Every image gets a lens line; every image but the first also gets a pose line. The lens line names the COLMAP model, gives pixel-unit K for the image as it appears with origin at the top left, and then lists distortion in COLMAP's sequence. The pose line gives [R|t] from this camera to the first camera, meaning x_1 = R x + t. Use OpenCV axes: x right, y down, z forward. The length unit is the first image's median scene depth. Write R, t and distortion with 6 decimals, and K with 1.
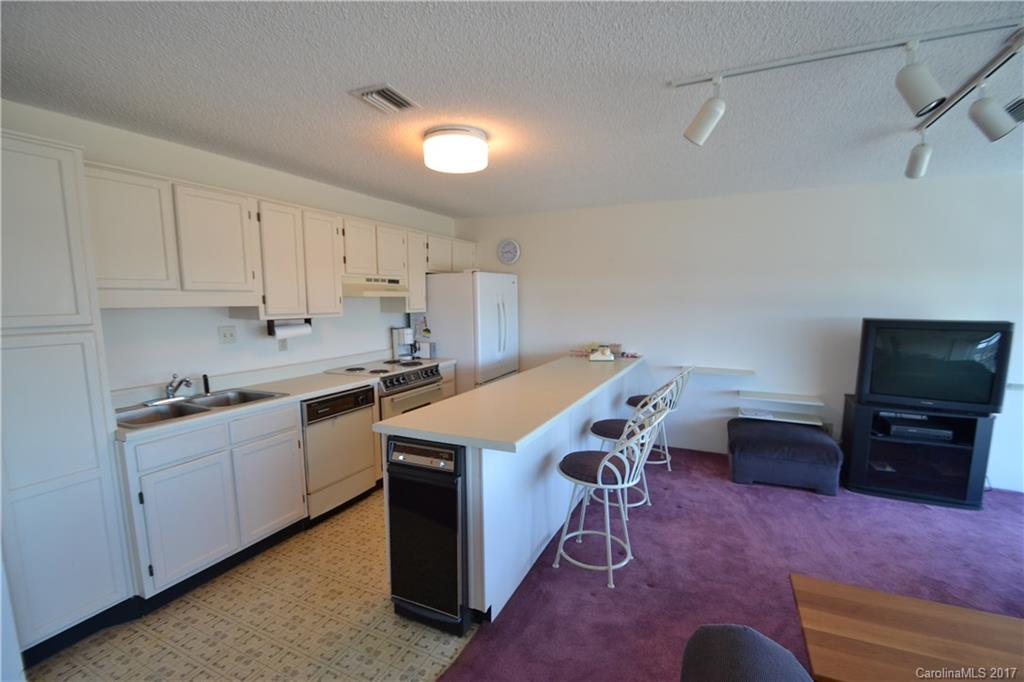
lens RADIAL K [[465.0, 0, 502.9], [0, 465.0, 361.7], [0, 0, 1]] dist [-0.010013, -0.001562]
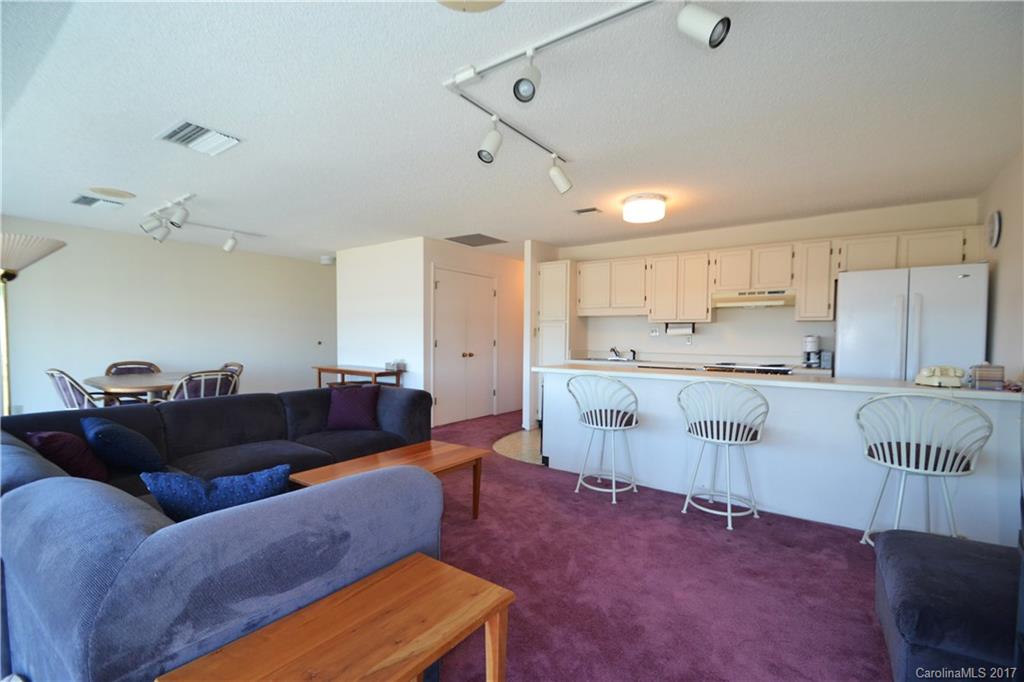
lens RADIAL K [[465.0, 0, 514.0], [0, 465.0, 343.3], [0, 0, 1]] dist [-0.010013, -0.001562]
pose [[-0.177734, 0.012383, -0.984001, 1.153891], [-0.143220, 0.988949, 0.038314, -0.001078], [0.973601, 0.147738, -0.173996, 0.683832]]
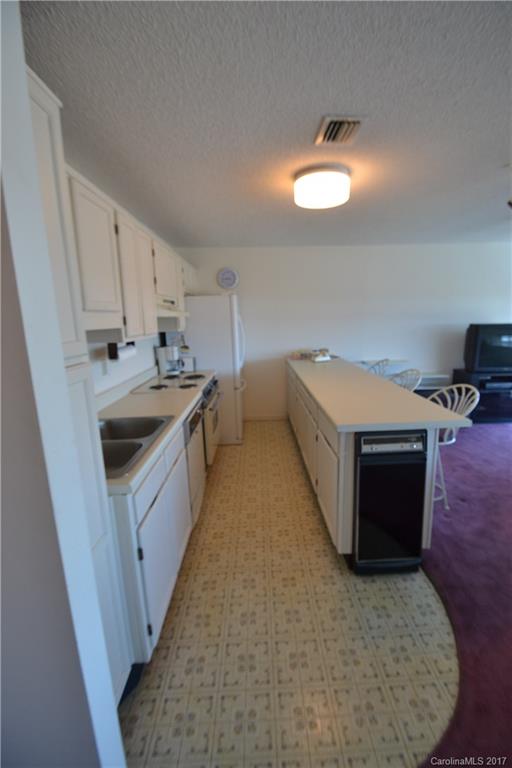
lens RADIAL K [[348.7, 0, 267.9], [0, 348.7, 389.1], [0, 0, 1]] dist [-0.010013, -0.001562]
pose [[0.880267, -0.115706, 0.460155, -0.505490], [0.085478, 0.992615, 0.086075, -0.027201], [-0.466716, -0.036435, 0.883656, 0.199839]]
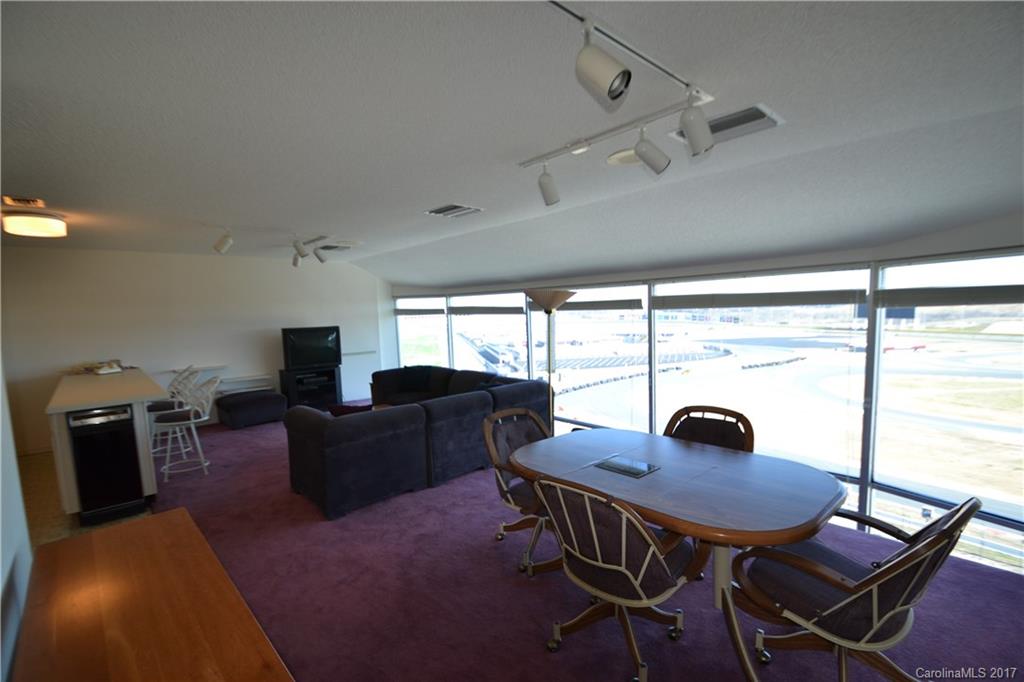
lens RADIAL K [[465.0, 0, 515.6], [0, 465.0, 350.7], [0, 0, 1]] dist [-0.010013, -0.001562]
pose [[0.368467, -0.096111, 0.924659, -0.675505], [0.162397, 0.986002, 0.037773, 0.085536], [-0.915346, 0.136243, 0.378918, -0.631980]]
